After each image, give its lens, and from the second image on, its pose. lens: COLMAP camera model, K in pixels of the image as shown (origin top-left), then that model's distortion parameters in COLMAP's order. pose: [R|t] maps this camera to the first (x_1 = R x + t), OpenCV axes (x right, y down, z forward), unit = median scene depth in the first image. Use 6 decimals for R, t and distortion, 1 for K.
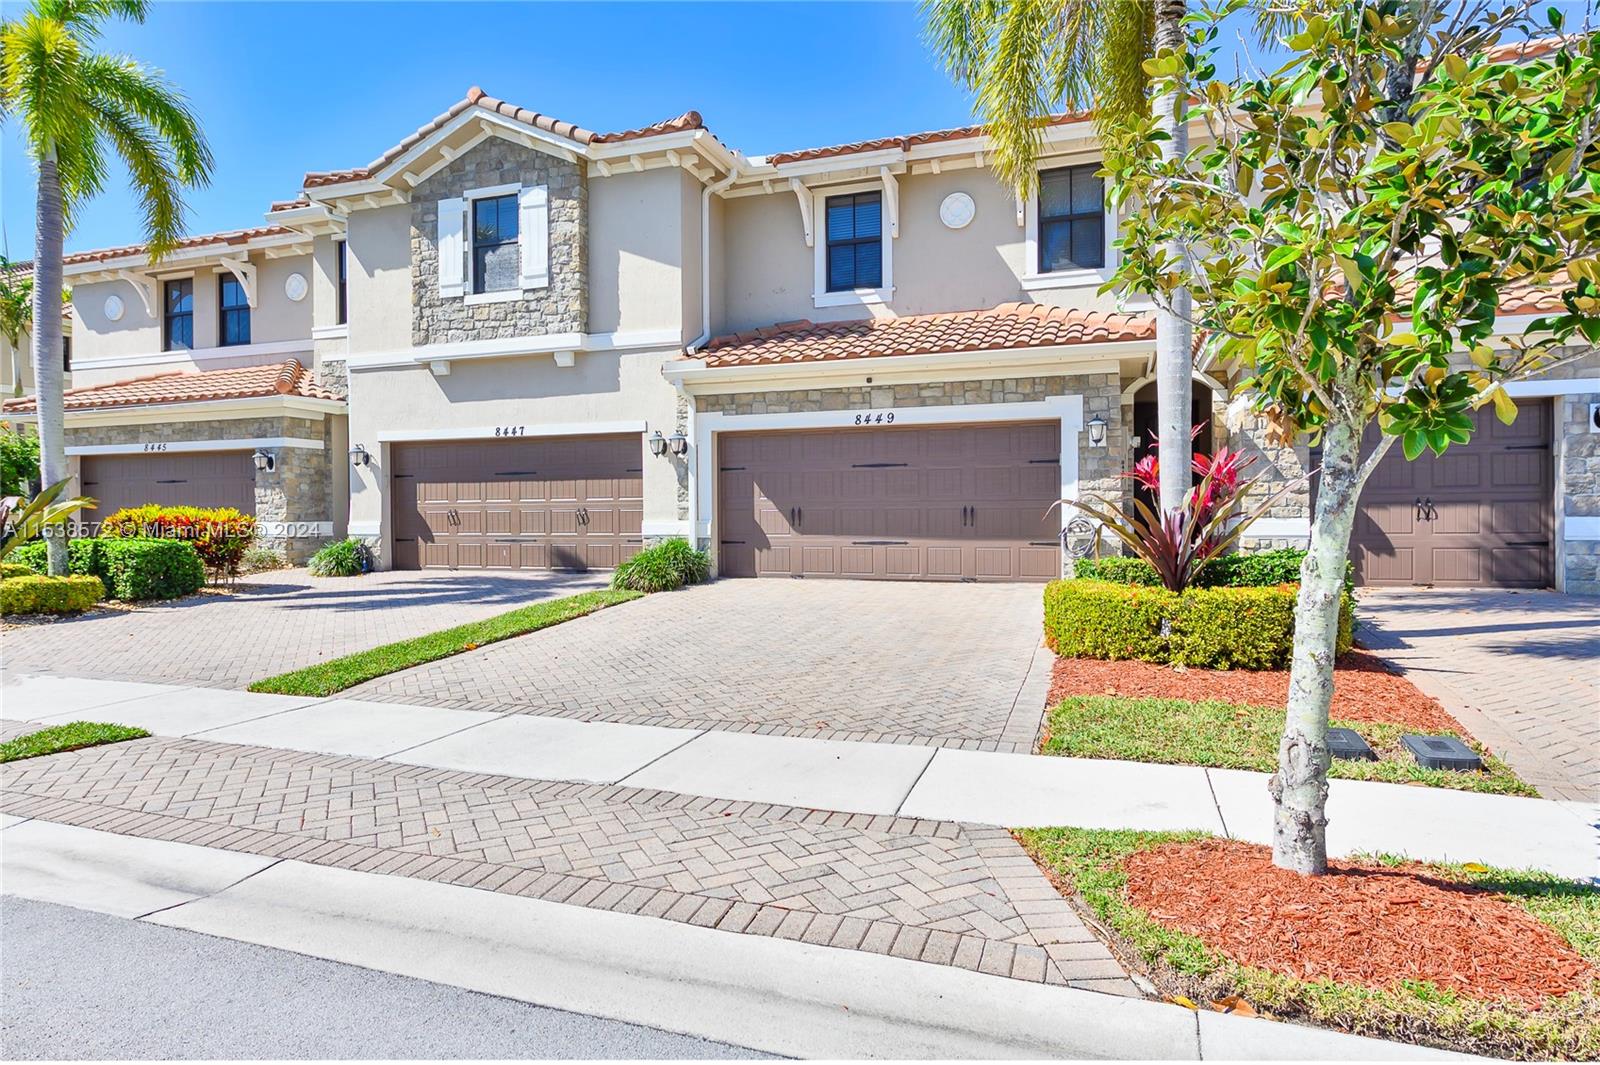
lens RADIAL K [[908.2, 0, 800.0], [0, 908.2, 532.5], [0, 0, 1]] dist [-0.000537, -0.000370]
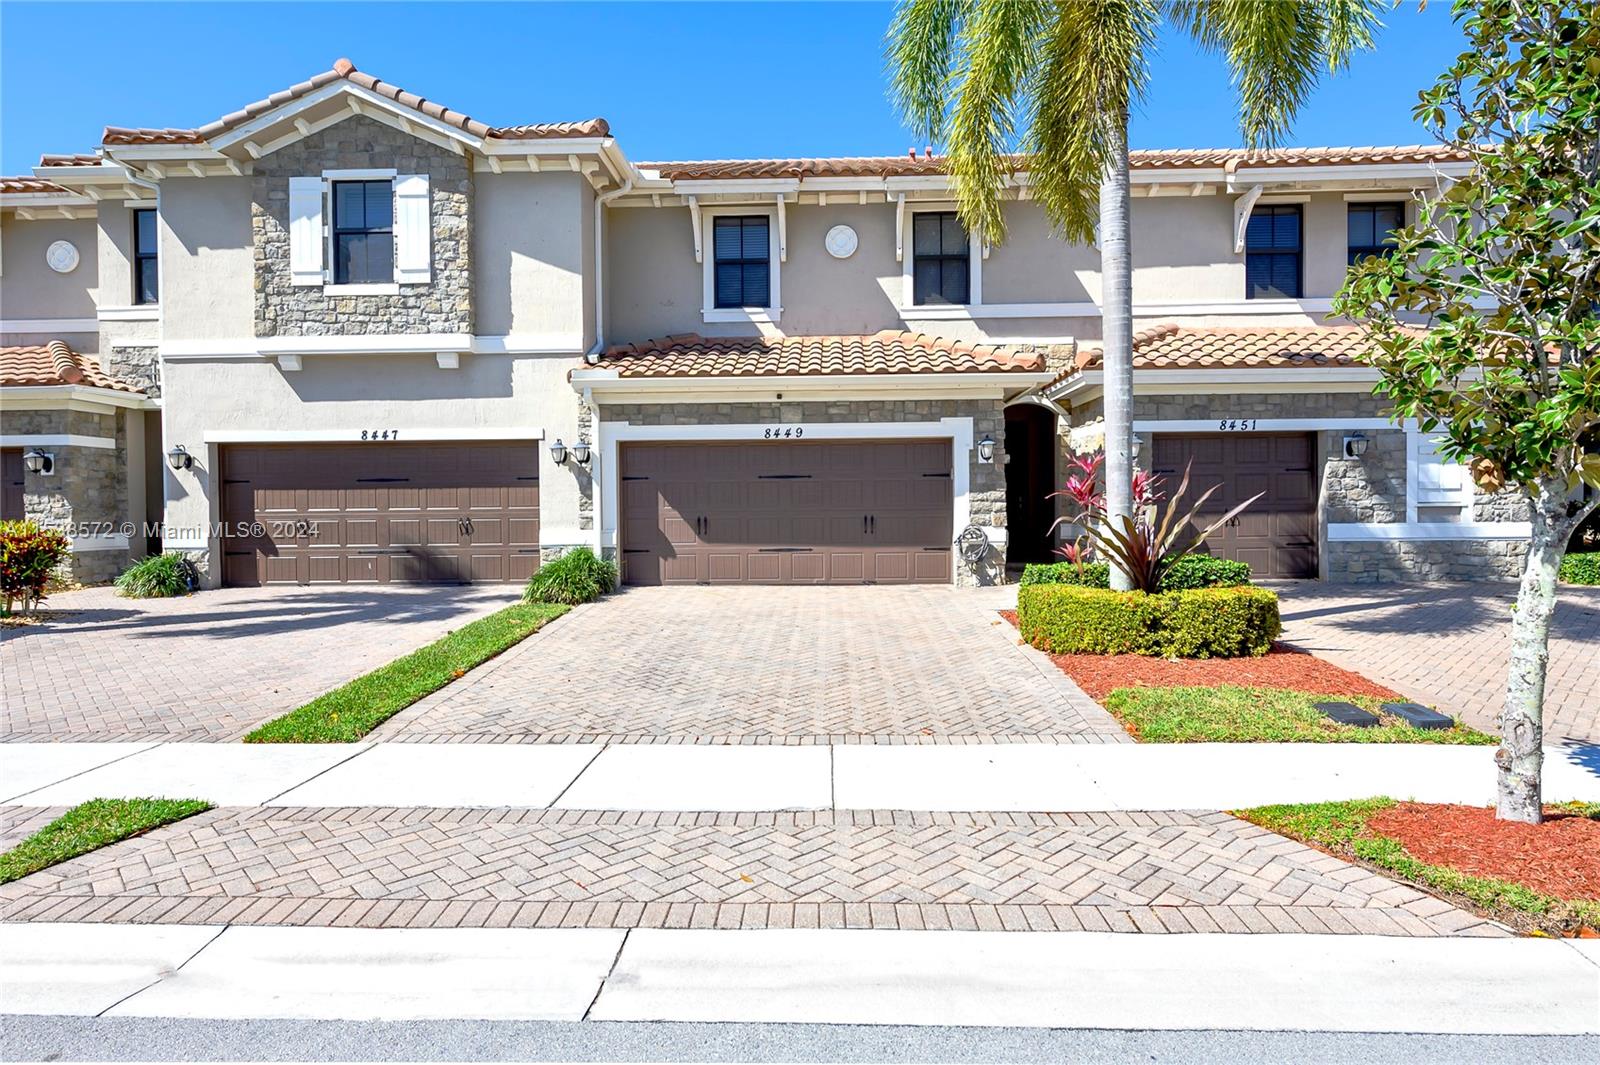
lens RADIAL K [[863.2, 0, 800.0], [0, 863.2, 532.5], [0, 0, 1]] dist [-0.001896, 0.000144]
pose [[0.954019, -0.010529, 0.299561, -0.190999], [0.009343, 0.999942, 0.005389, -0.013636], [-0.299601, -0.002343, 0.954062, 0.031827]]
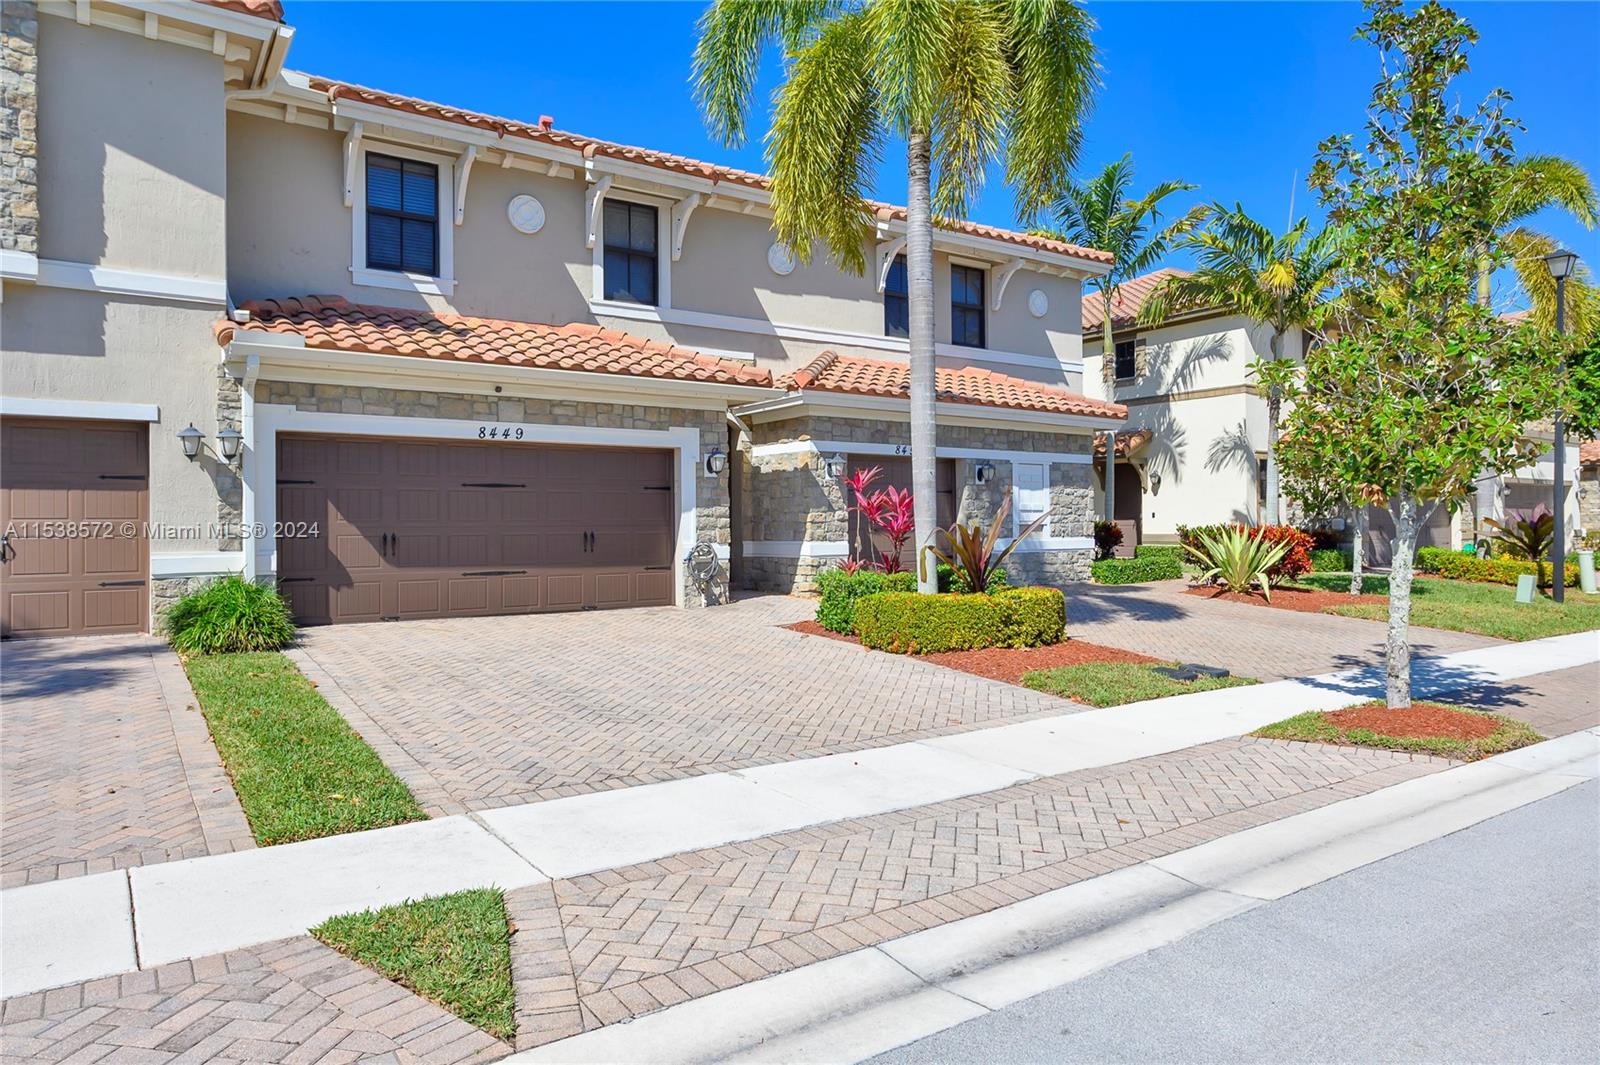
lens RADIAL K [[1012.9, 0, 800.0], [0, 1012.9, 532.5], [0, 0, 1]] dist [-0.000587, 0.000160]
pose [[0.586077, -0.001564, 0.810254, -0.516977], [0.021885, 0.999664, -0.013900, -0.007746], [-0.809960, 0.025879, 0.585914, 0.176882]]
